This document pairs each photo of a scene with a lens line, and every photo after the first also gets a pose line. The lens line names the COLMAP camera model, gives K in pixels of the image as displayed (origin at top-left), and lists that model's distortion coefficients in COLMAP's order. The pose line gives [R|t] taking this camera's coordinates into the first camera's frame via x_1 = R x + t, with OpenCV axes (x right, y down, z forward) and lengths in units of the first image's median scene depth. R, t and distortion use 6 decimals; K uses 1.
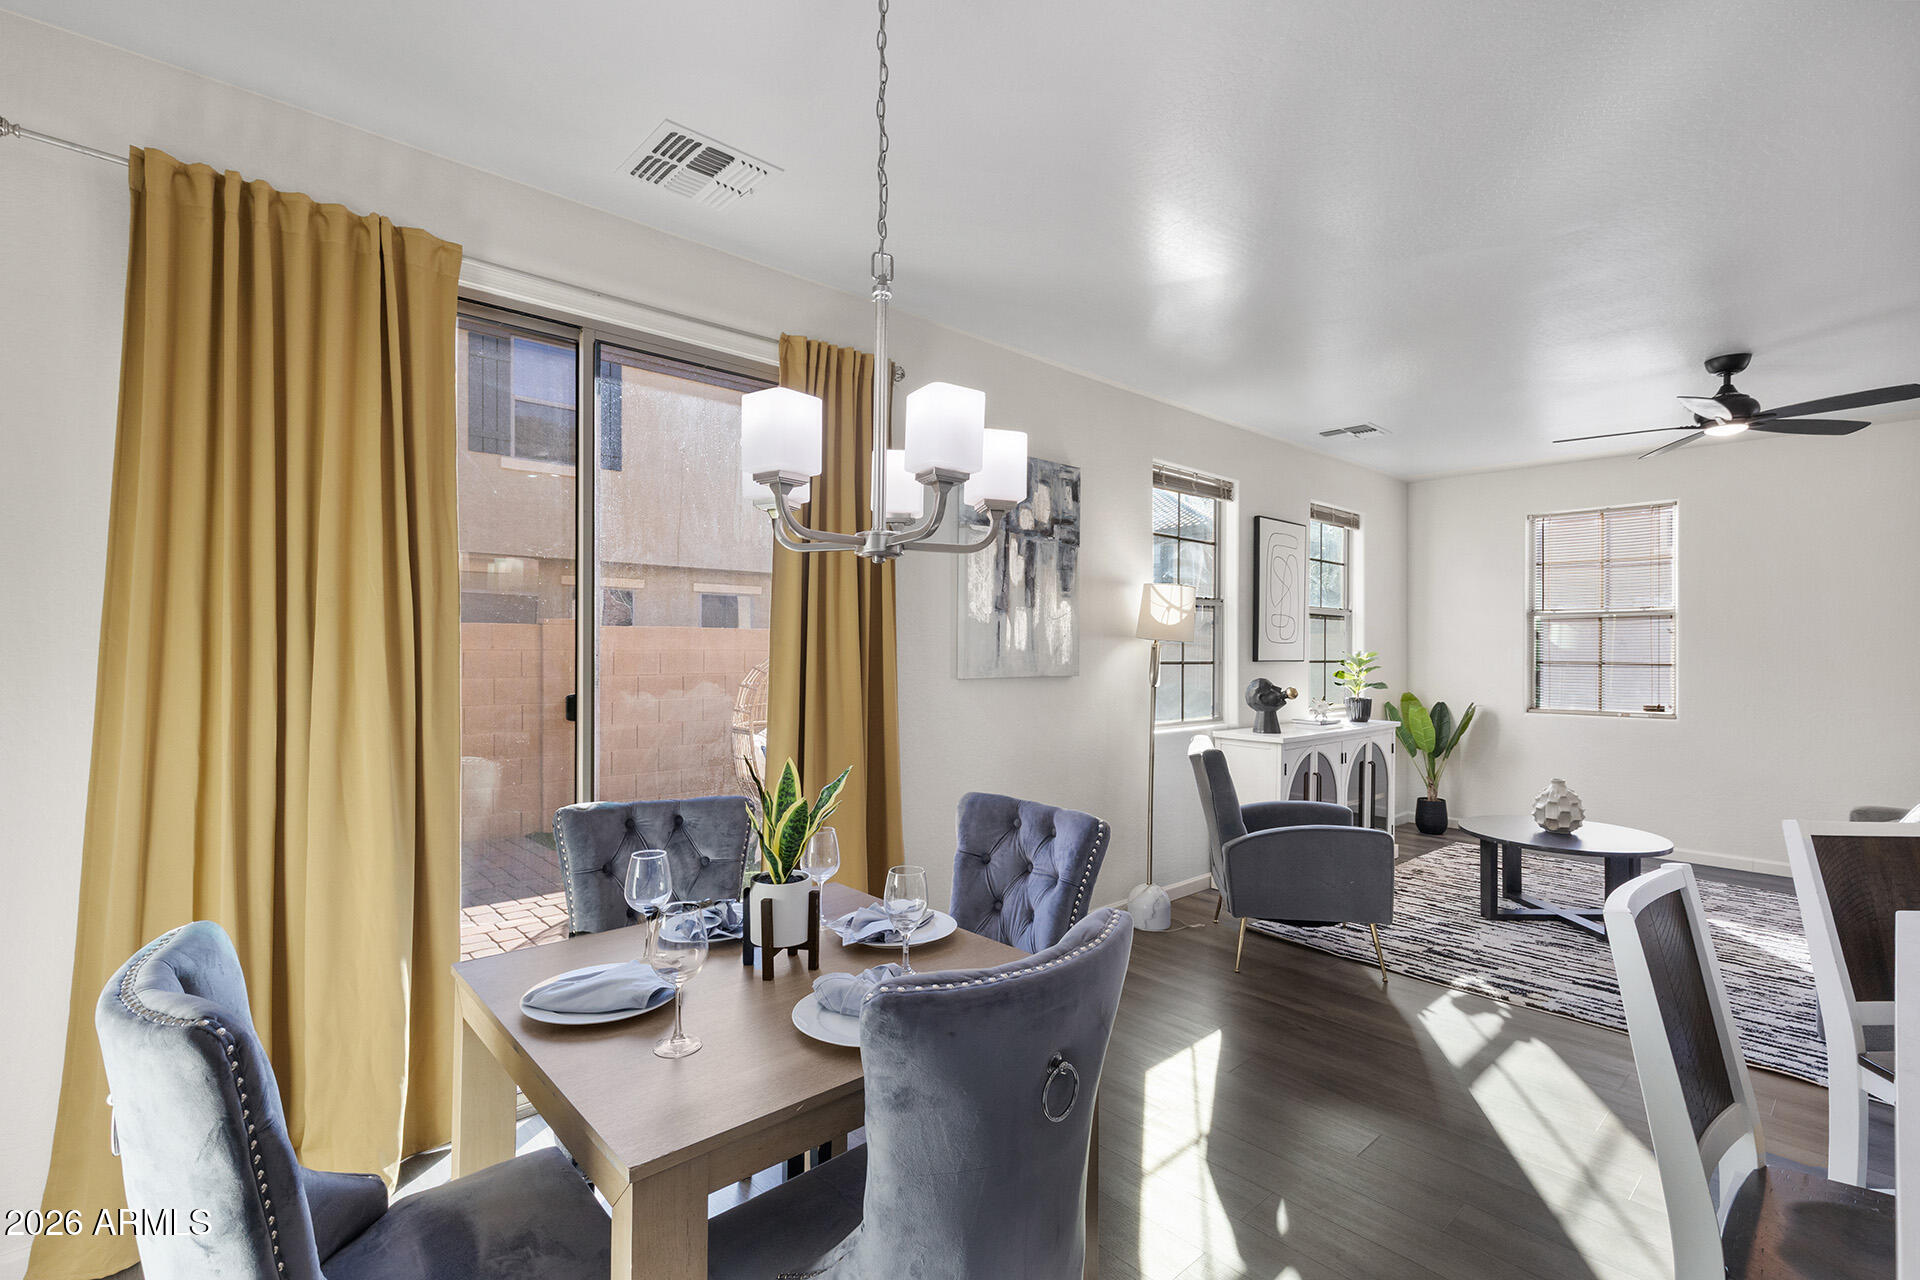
lens RADIAL K [[868.4, 0, 962.6], [0, 868.4, 635.1], [0, 0, 1]] dist [0.000328, -0.001736]
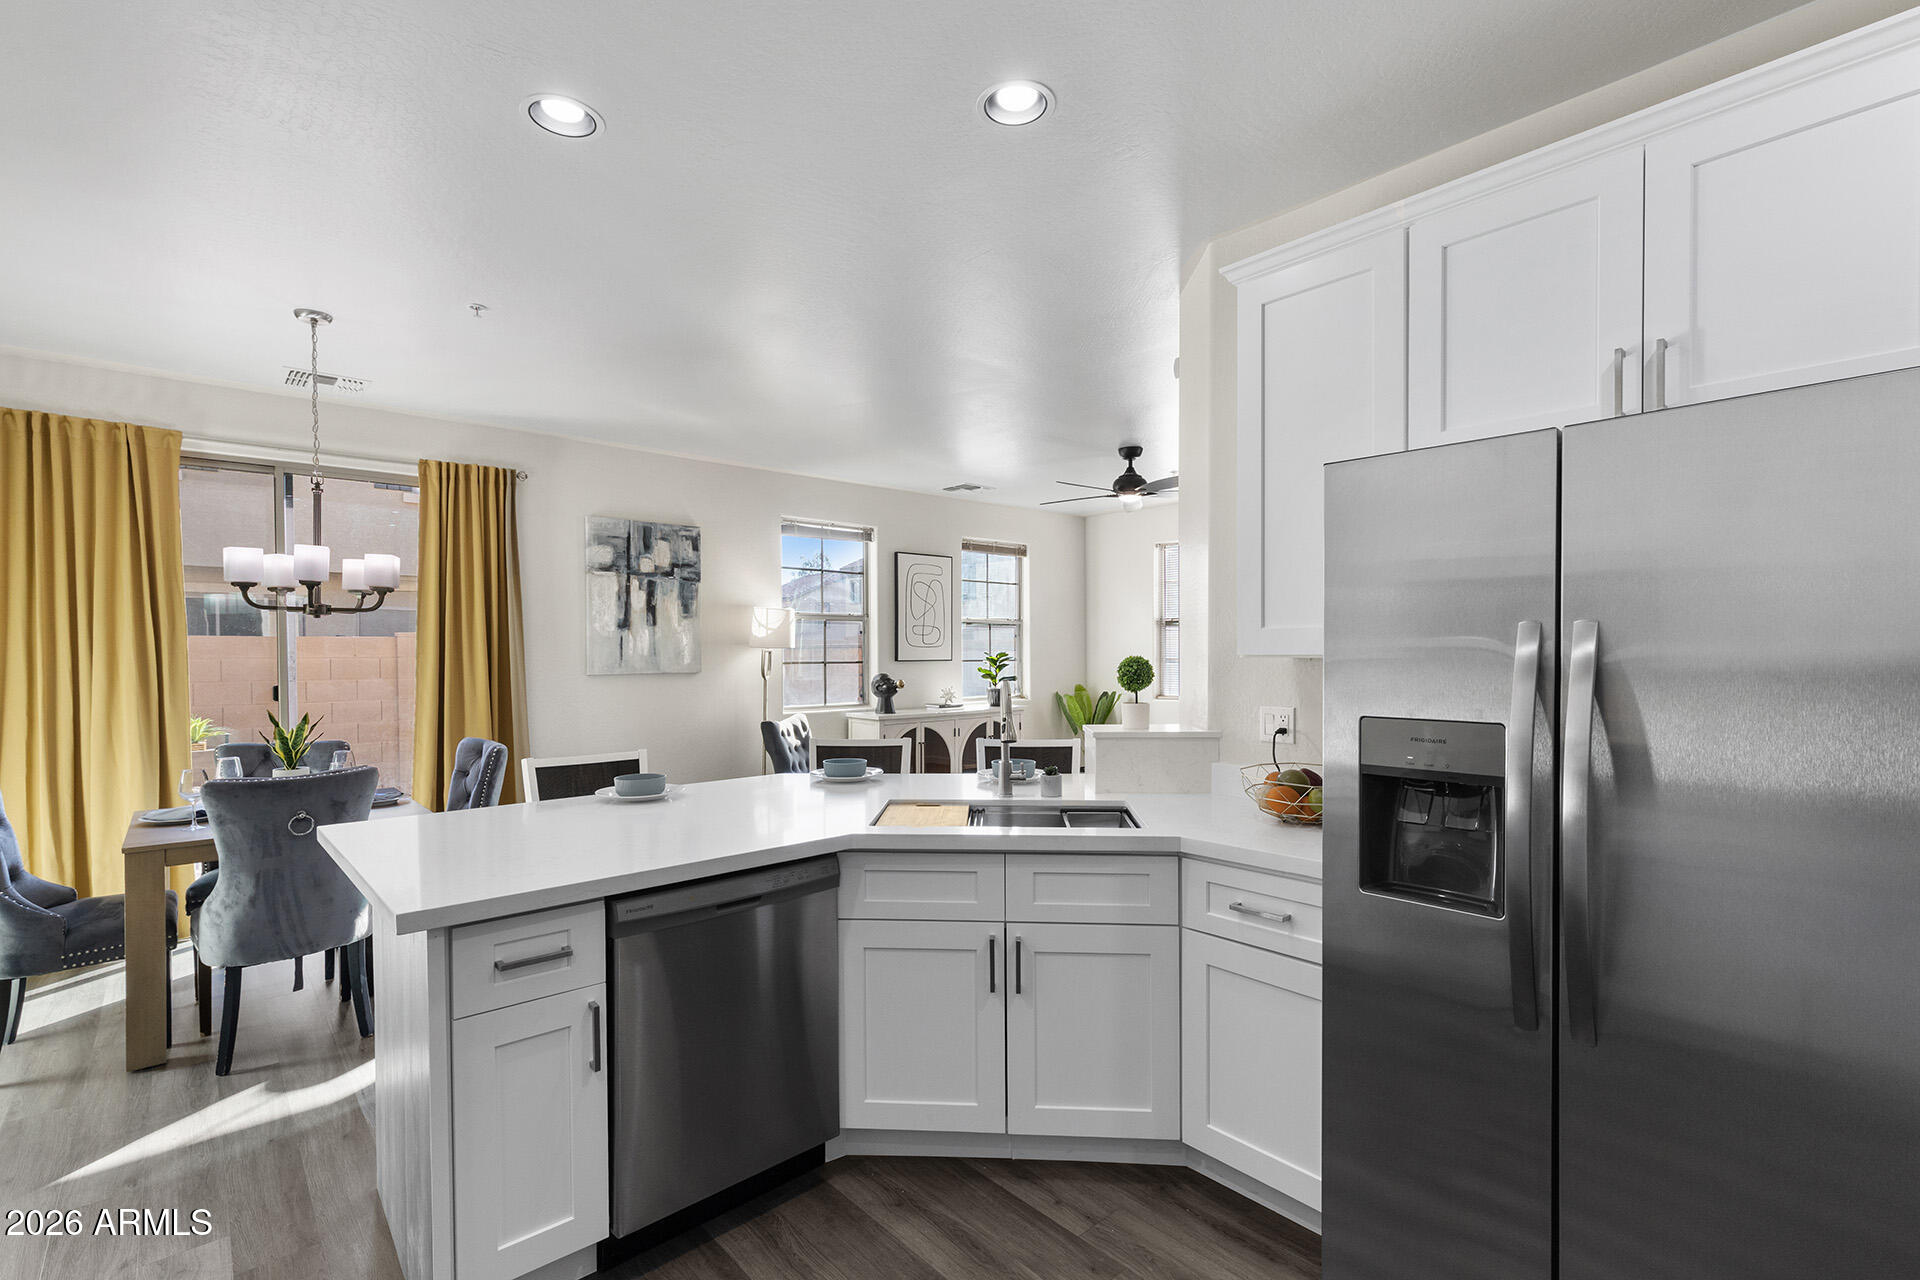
lens RADIAL K [[868.4, 0, 958.8], [0, 868.4, 655.6], [0, 0, 1]] dist [0.000328, -0.001736]
pose [[0.999935, -0.010225, -0.005141, 0.586512], [0.010328, 0.999737, 0.020459, -0.006202], [0.004930, -0.020510, 0.999777, -0.445814]]
